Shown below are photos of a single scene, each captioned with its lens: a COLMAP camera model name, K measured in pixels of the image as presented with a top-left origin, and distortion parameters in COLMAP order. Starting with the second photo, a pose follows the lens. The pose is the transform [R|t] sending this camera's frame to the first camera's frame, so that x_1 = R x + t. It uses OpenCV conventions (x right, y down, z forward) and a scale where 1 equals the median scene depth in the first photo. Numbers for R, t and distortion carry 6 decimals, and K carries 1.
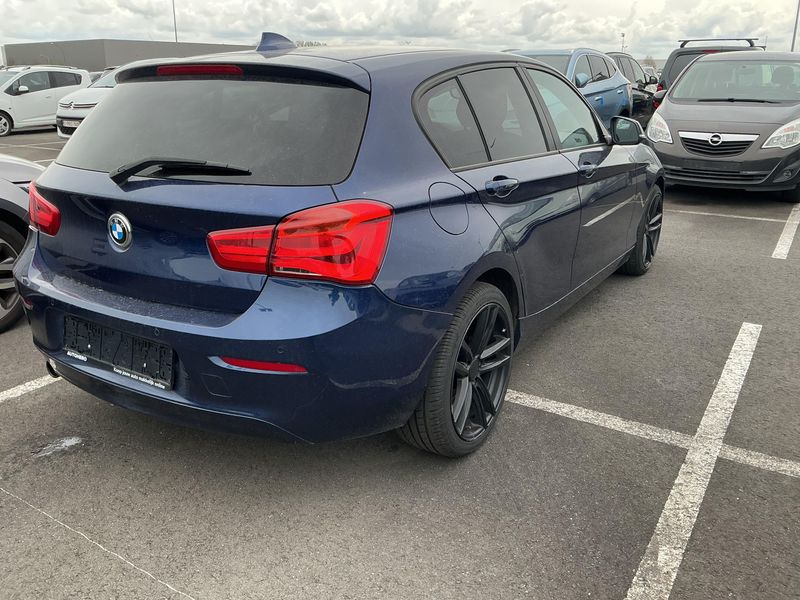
lens RADIAL K [[665.4, 0, 400.5], [0, 665.4, 300.7], [0, 0, 1]] dist [0.075548, -0.139881]
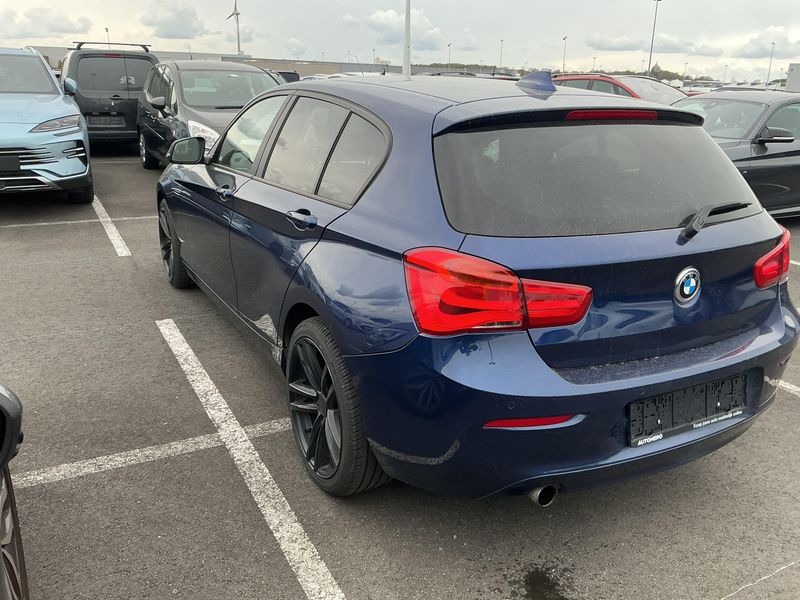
lens RADIAL K [[665.4, 0, 400.5], [0, 665.4, 300.7], [0, 0, 1]] dist [0.075548, -0.139881]
pose [[0.484009, -0.255636, 0.836891, -1.439689], [0.248083, 0.957225, 0.148916, -0.331219], [-0.839161, 0.135541, 0.526724, 0.843154]]
